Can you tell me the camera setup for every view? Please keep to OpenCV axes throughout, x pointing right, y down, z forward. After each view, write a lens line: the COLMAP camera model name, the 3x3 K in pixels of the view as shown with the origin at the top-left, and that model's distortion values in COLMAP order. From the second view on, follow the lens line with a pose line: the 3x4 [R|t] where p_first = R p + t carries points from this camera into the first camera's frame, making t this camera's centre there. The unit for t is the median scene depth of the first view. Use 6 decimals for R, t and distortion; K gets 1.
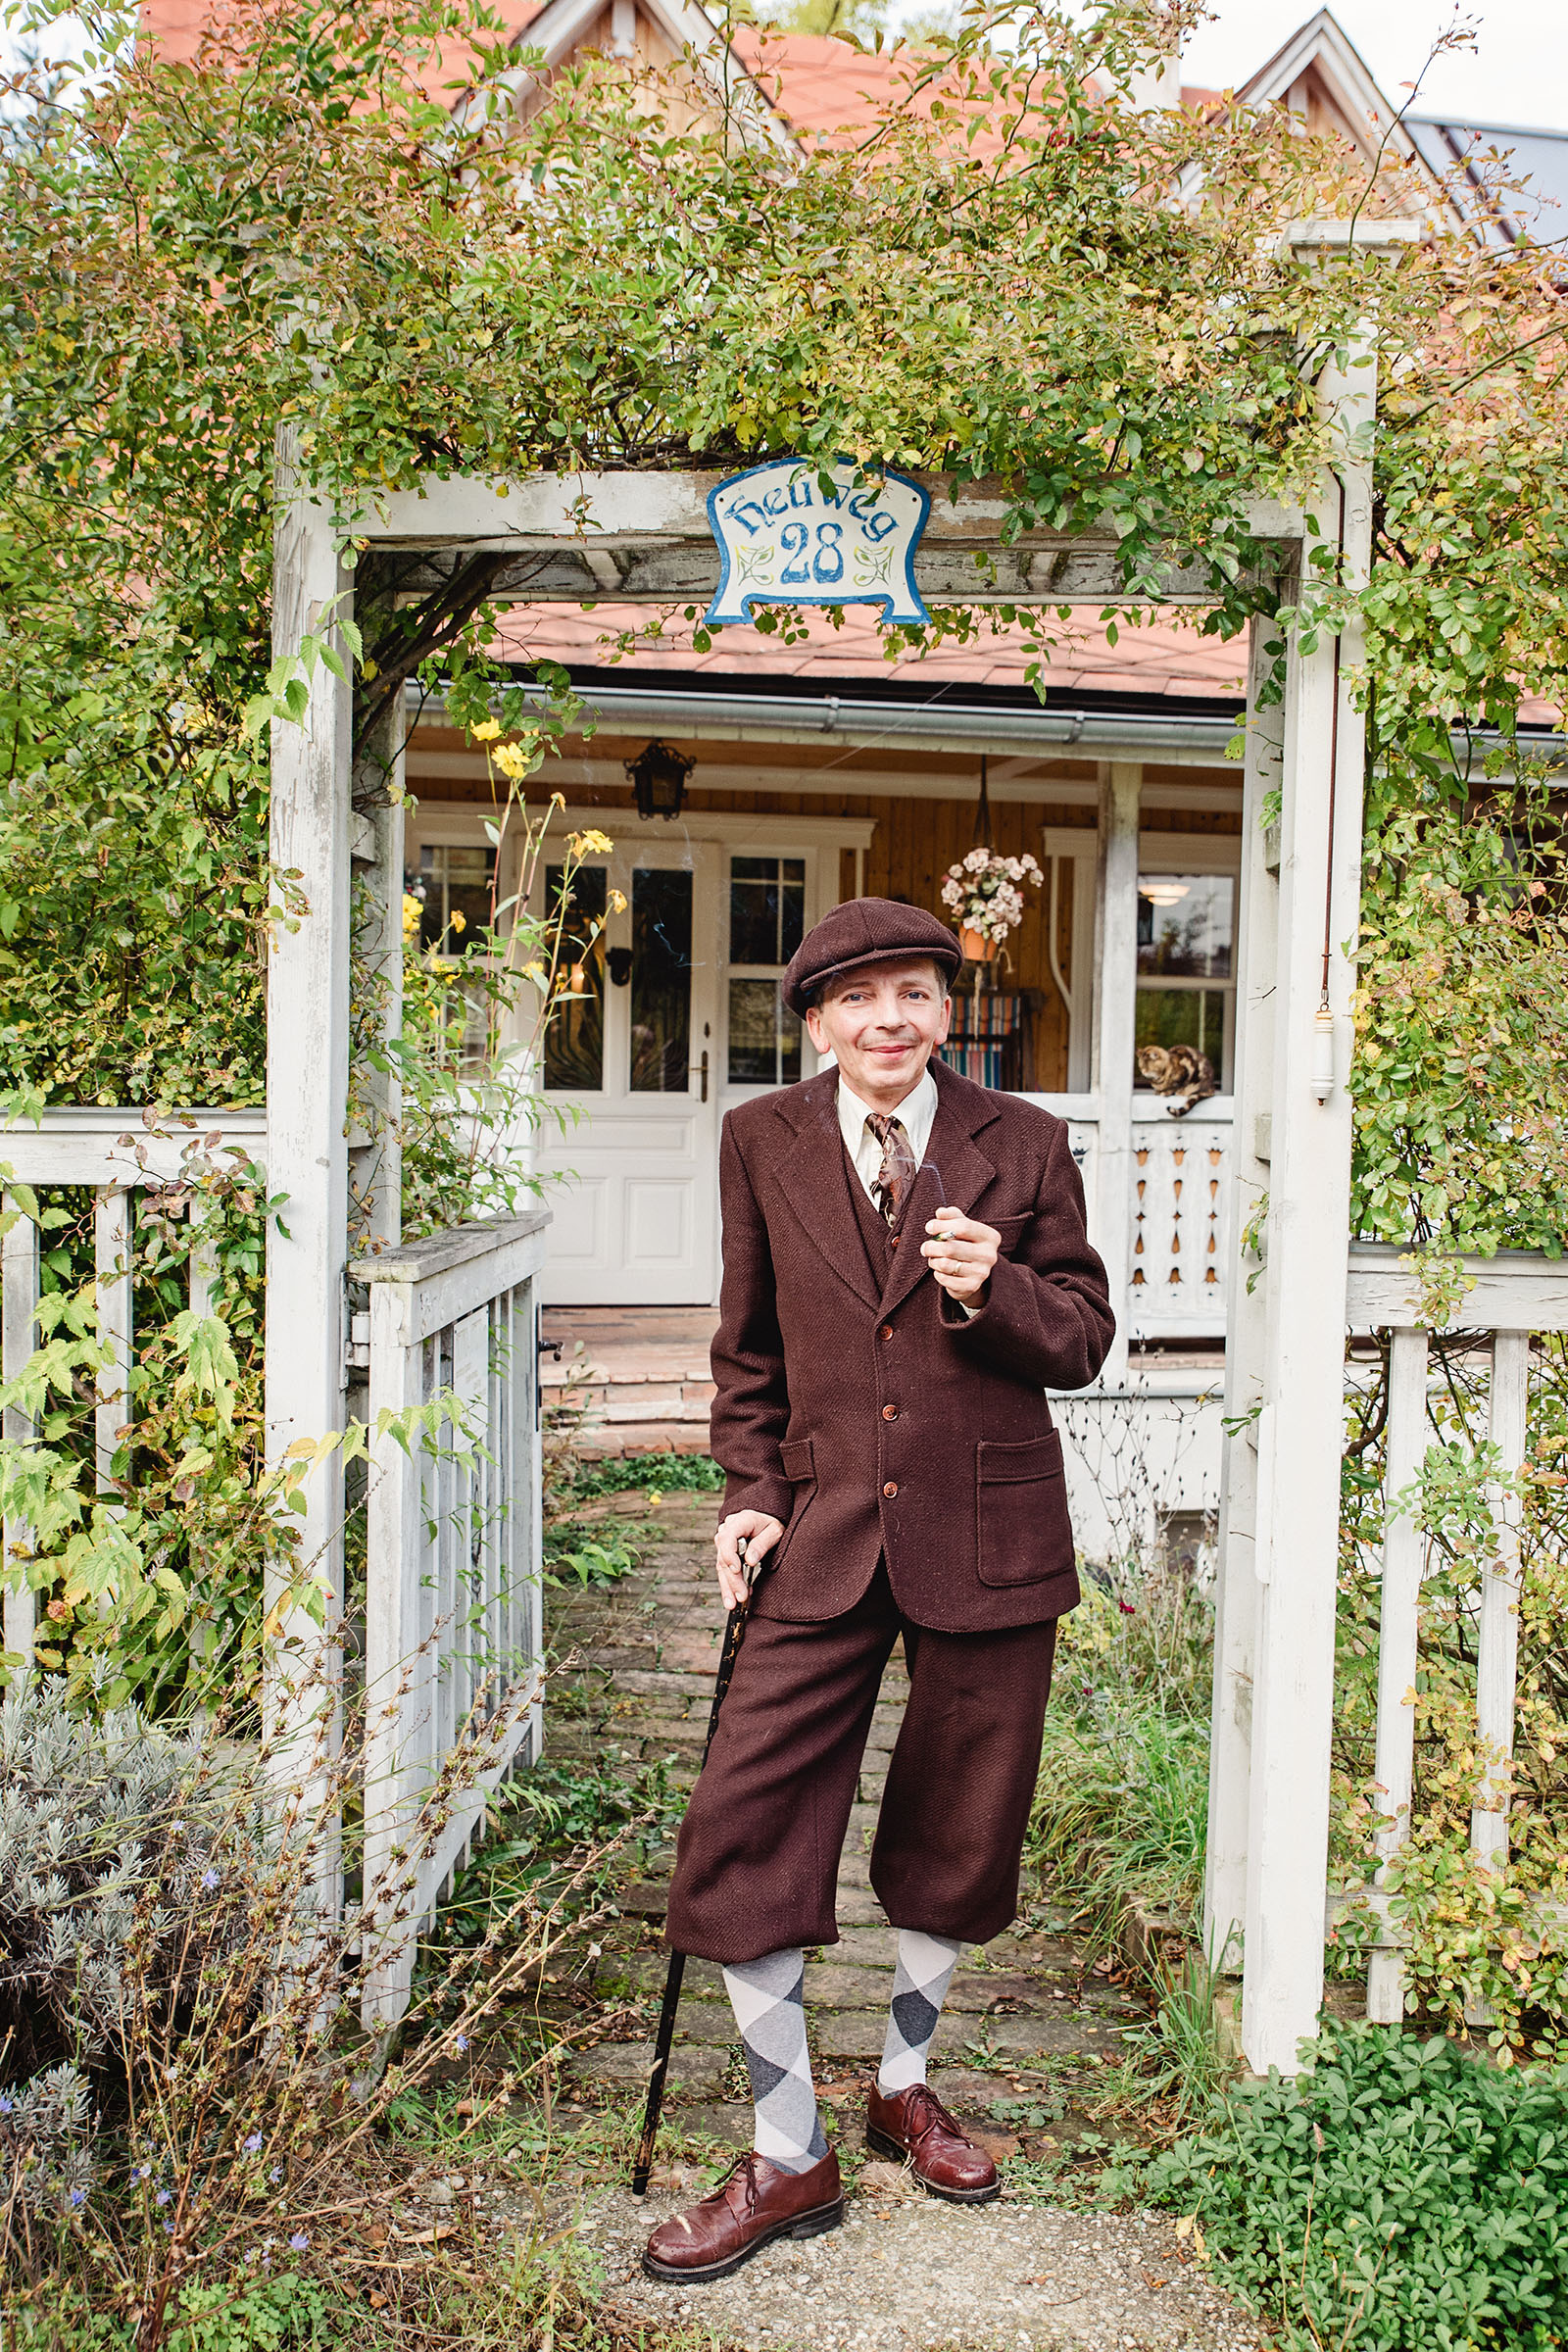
lens RADIAL K [[2144.6, 0, 784.0], [0, 2144.6, 1176.0], [0, 0, 1]] dist [0.000519, -0.000240]
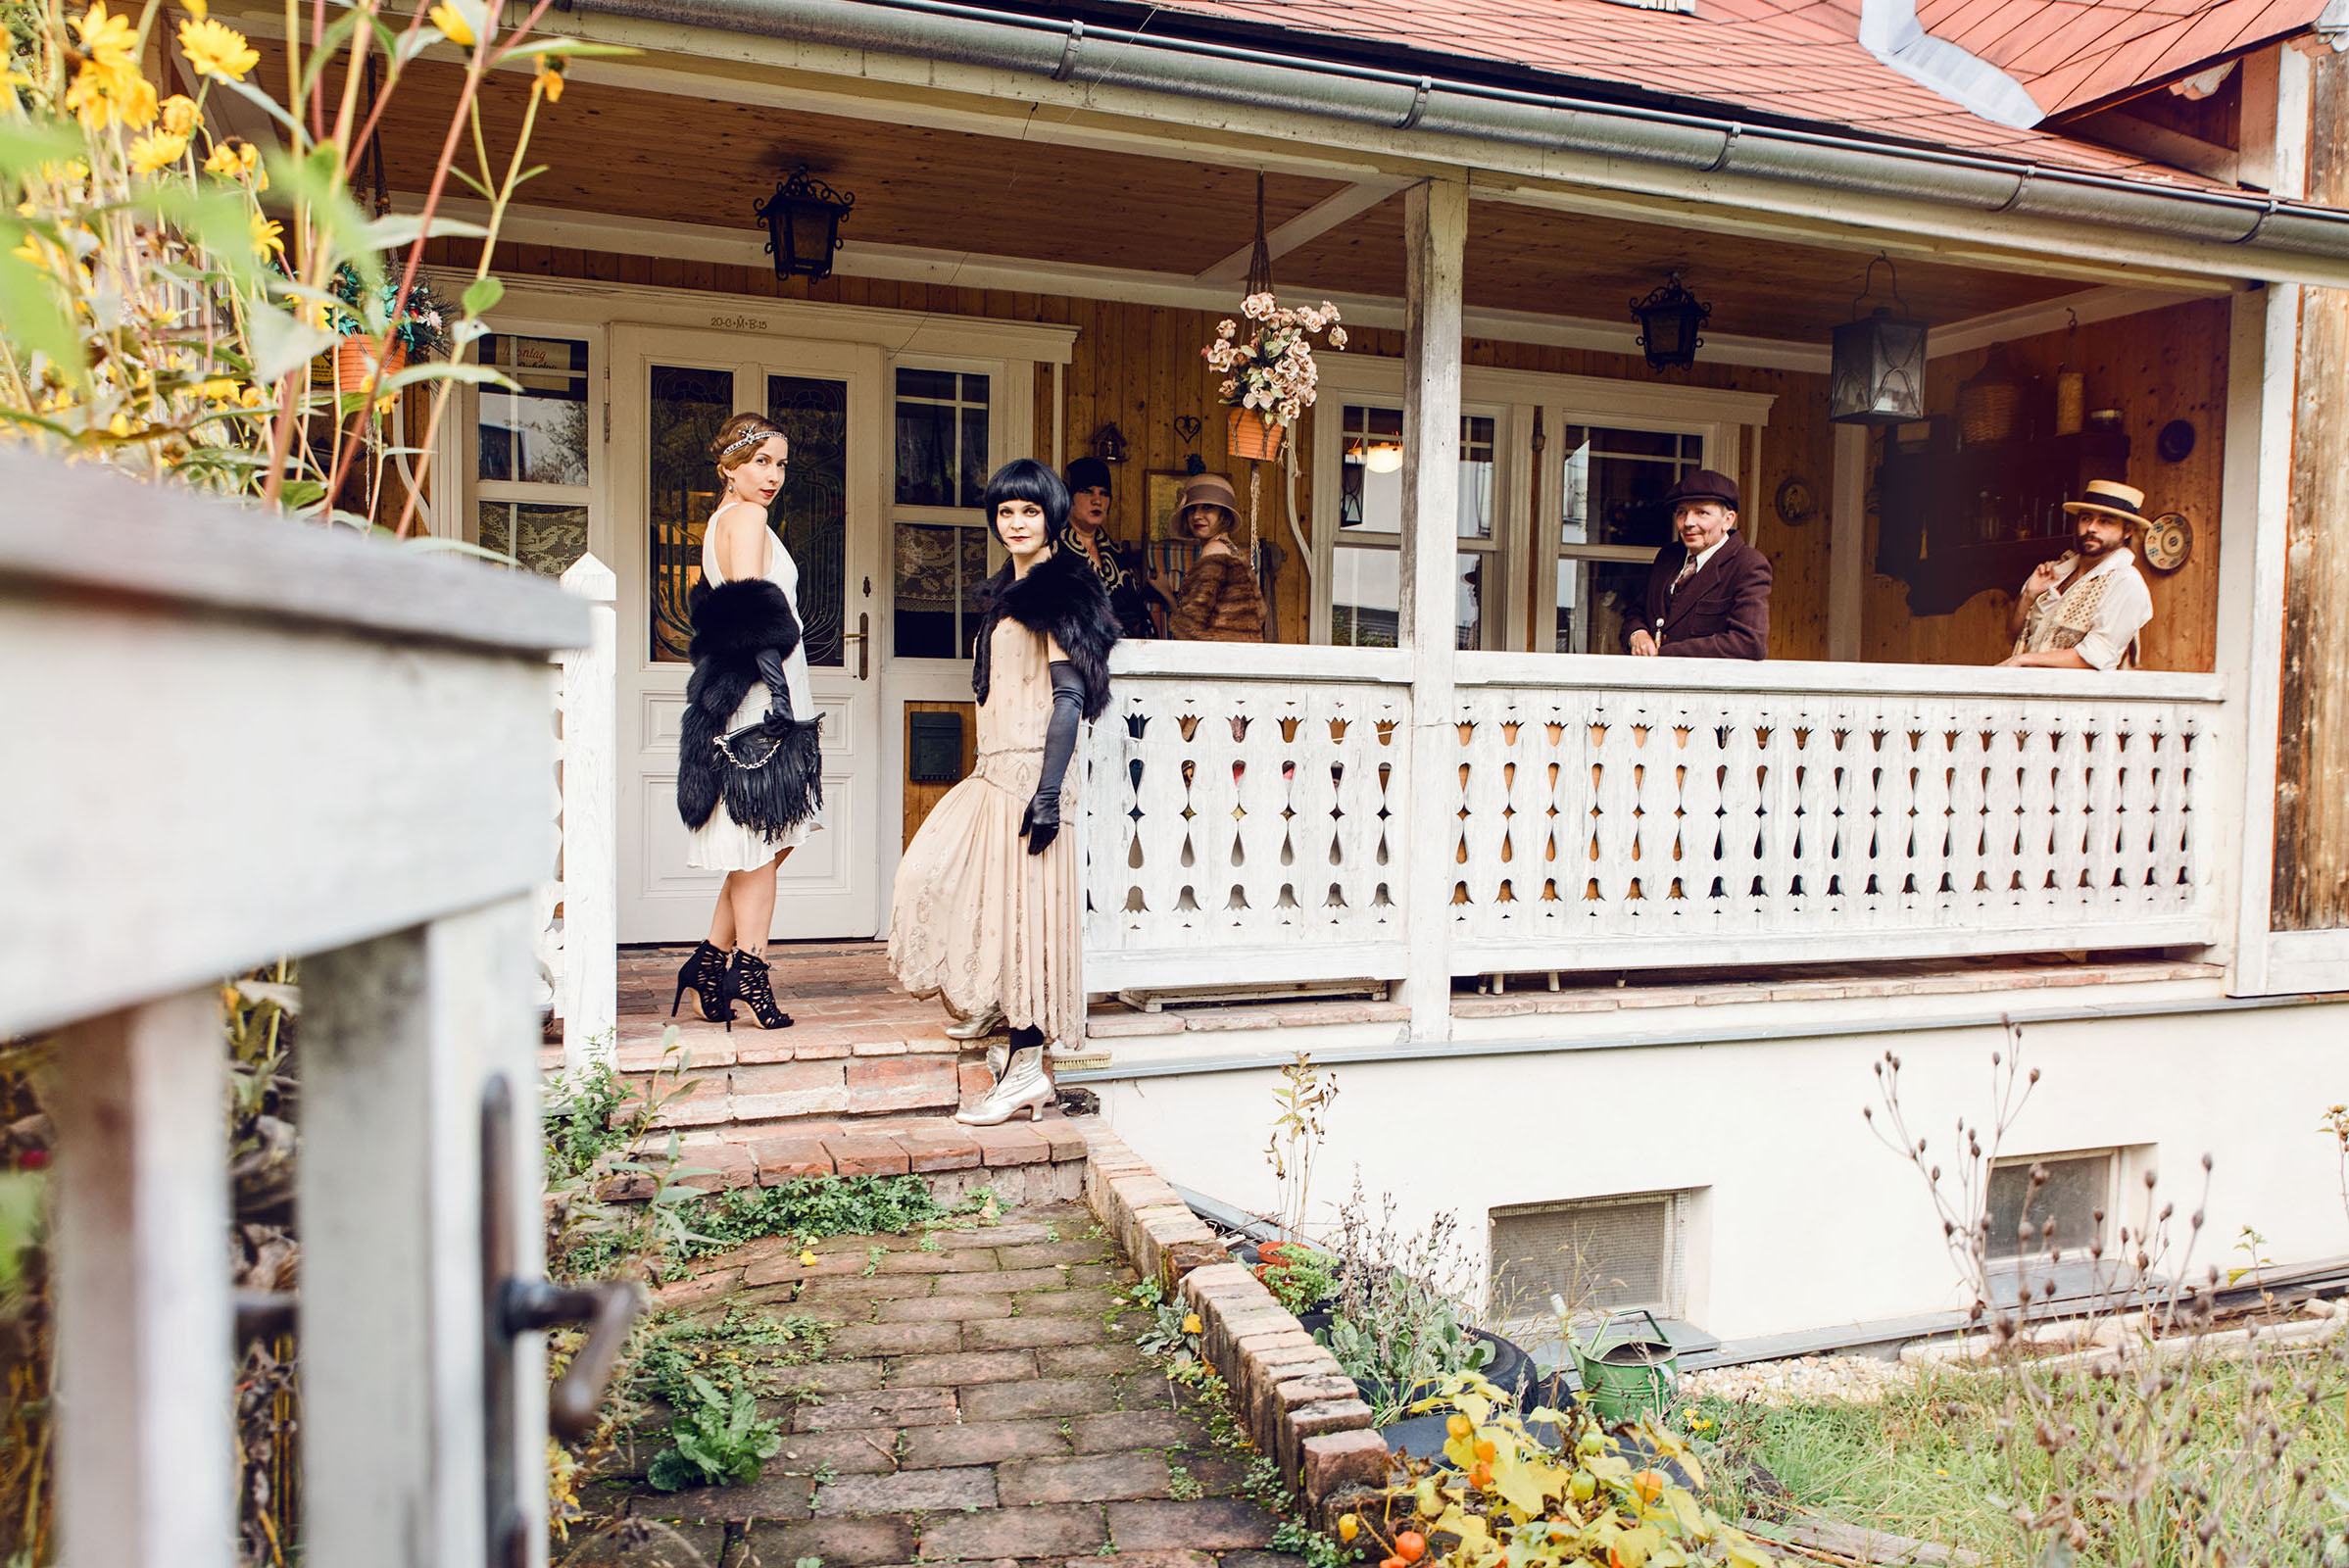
lens RADIAL K [[1782.0, 0, 1171.3], [0, 1782.0, 876.1], [0, 0, 1]] dist [-0.084747, 0.001106]
pose [[0.989771, -0.013796, 0.141998, -0.022703], [0.008779, 0.999317, 0.035898, 0.017989], [-0.142397, -0.034284, 0.989216, 0.401790]]
